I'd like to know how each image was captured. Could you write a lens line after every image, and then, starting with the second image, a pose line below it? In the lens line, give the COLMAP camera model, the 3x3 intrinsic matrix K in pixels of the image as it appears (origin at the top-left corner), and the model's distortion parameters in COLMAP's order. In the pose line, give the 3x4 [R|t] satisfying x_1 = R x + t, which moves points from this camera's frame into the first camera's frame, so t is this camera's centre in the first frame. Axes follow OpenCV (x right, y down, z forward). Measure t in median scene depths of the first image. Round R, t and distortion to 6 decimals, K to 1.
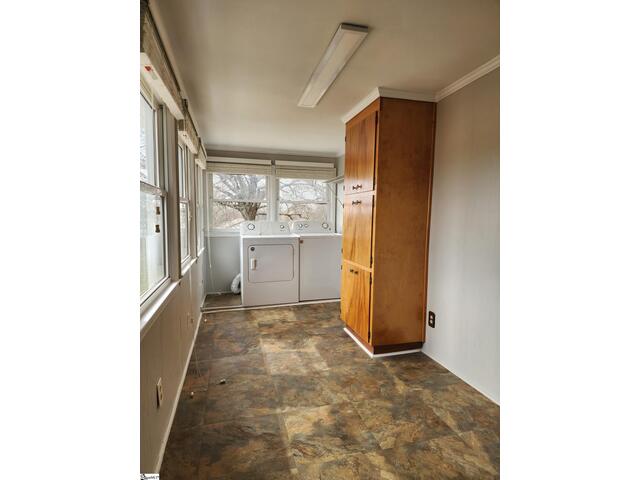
lens RADIAL K [[423.5, 0, 323.9], [0, 423.5, 245.6], [0, 0, 1]] dist [0.109852, -0.133881]
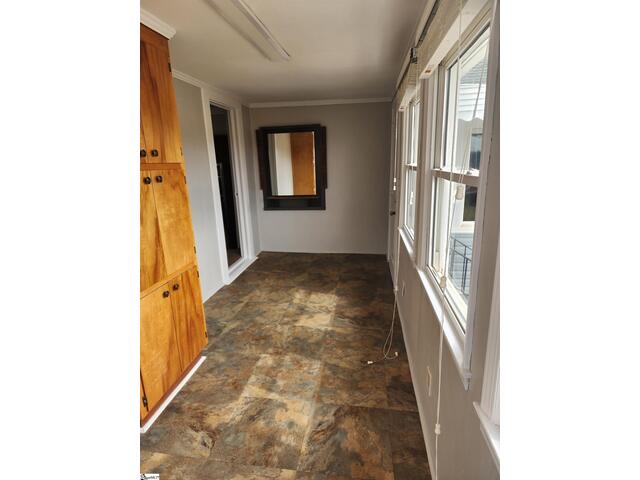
lens RADIAL K [[423.9, 0, 319.3], [0, 423.9, 243.7], [0, 0, 1]] dist [0.078884, -0.073469]
pose [[-0.946803, -0.051923, 0.317596, -0.447732], [0.033283, 0.965806, 0.257121, -0.218877], [-0.320087, 0.254013, -0.912700, 1.972979]]
